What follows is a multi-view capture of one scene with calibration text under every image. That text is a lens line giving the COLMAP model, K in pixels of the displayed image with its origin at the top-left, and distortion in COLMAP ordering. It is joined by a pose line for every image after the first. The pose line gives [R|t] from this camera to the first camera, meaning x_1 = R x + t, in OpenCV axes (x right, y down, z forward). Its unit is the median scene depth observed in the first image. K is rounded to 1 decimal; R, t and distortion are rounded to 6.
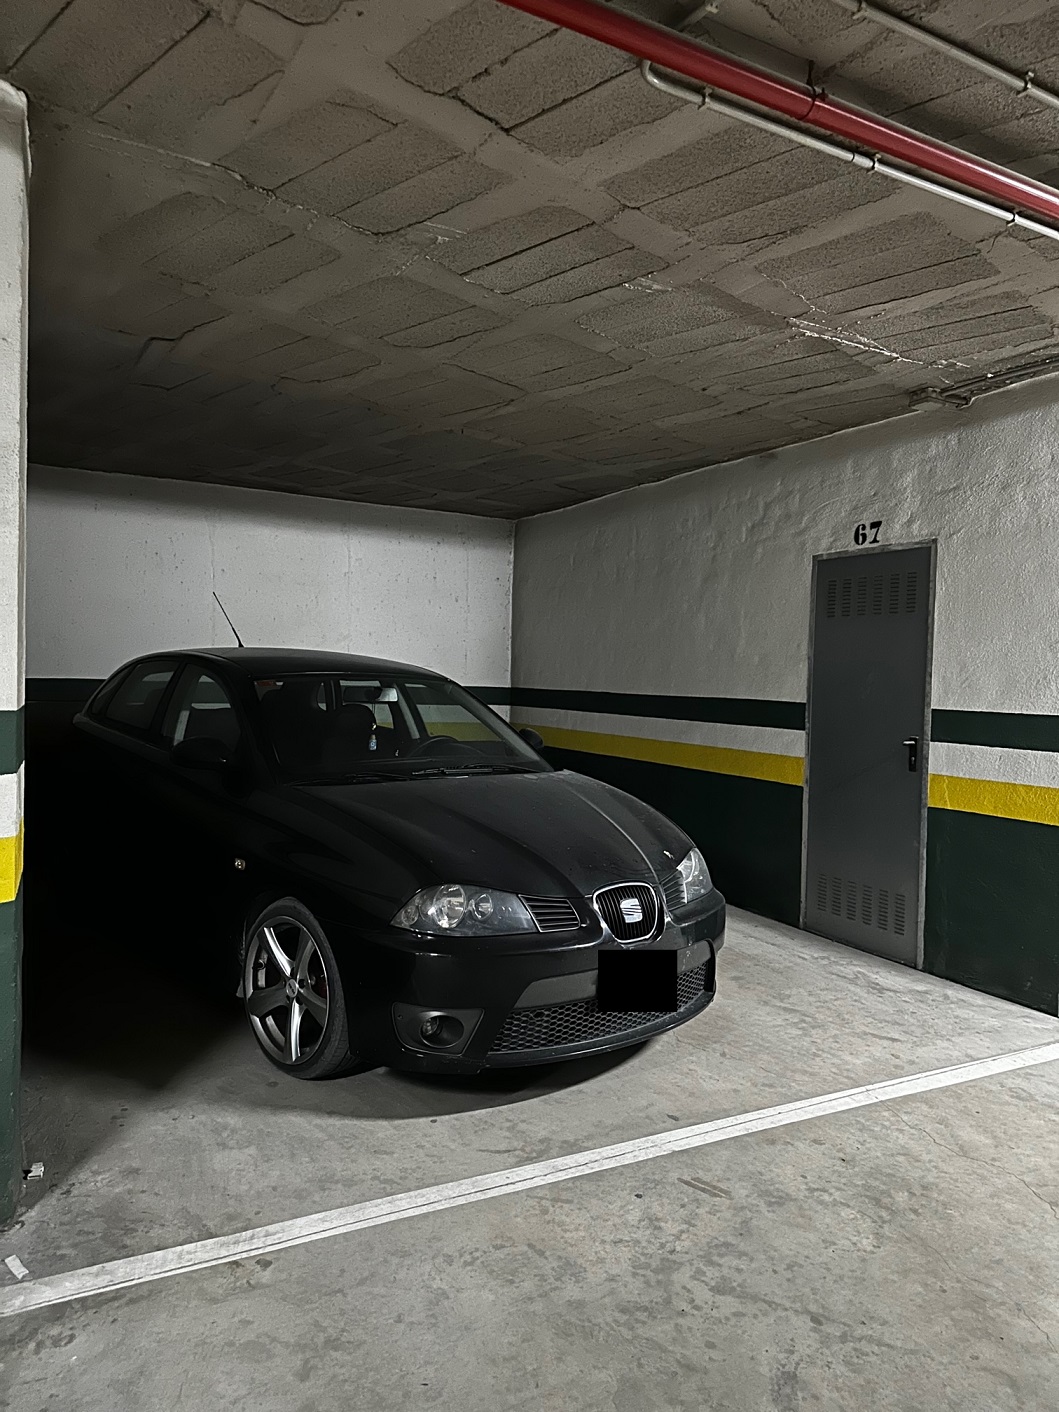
lens RADIAL K [[977.4, 0, 529.5], [0, 977.4, 706.0], [0, 0, 1]] dist [0.068729, -0.072489]
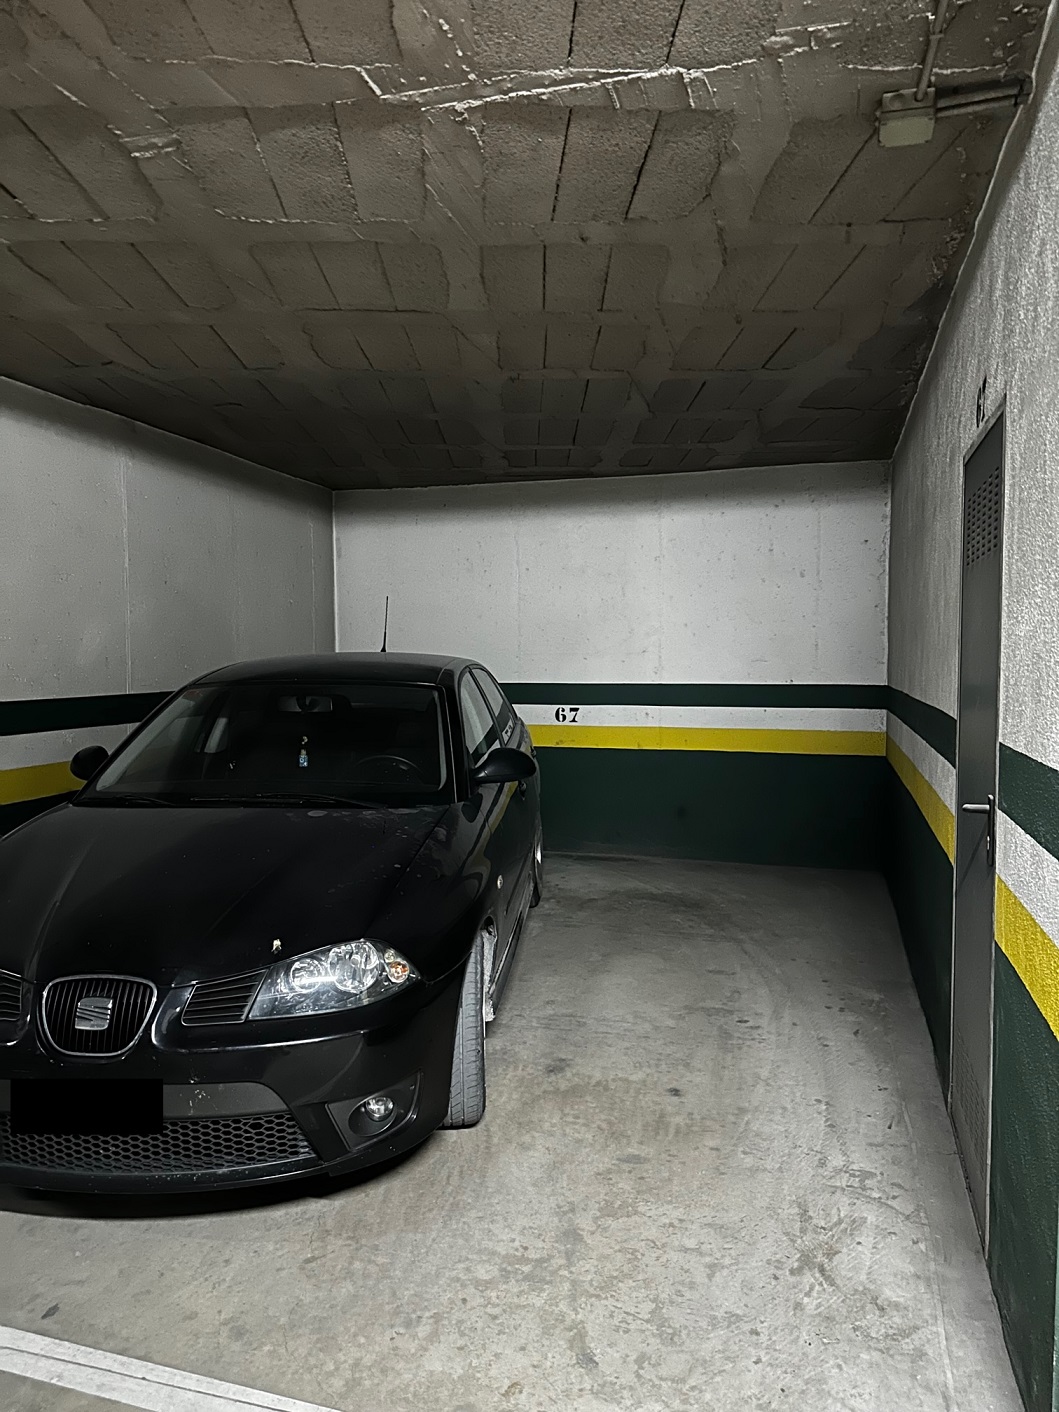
lens RADIAL K [[977.4, 0, 529.5], [0, 977.4, 706.0], [0, 0, 1]] dist [0.068729, -0.072489]
pose [[0.703450, 0.006151, -0.710718, 0.640675], [0.002311, 0.999937, 0.010941, -0.020710], [0.710741, -0.009339, 0.703392, 0.532091]]
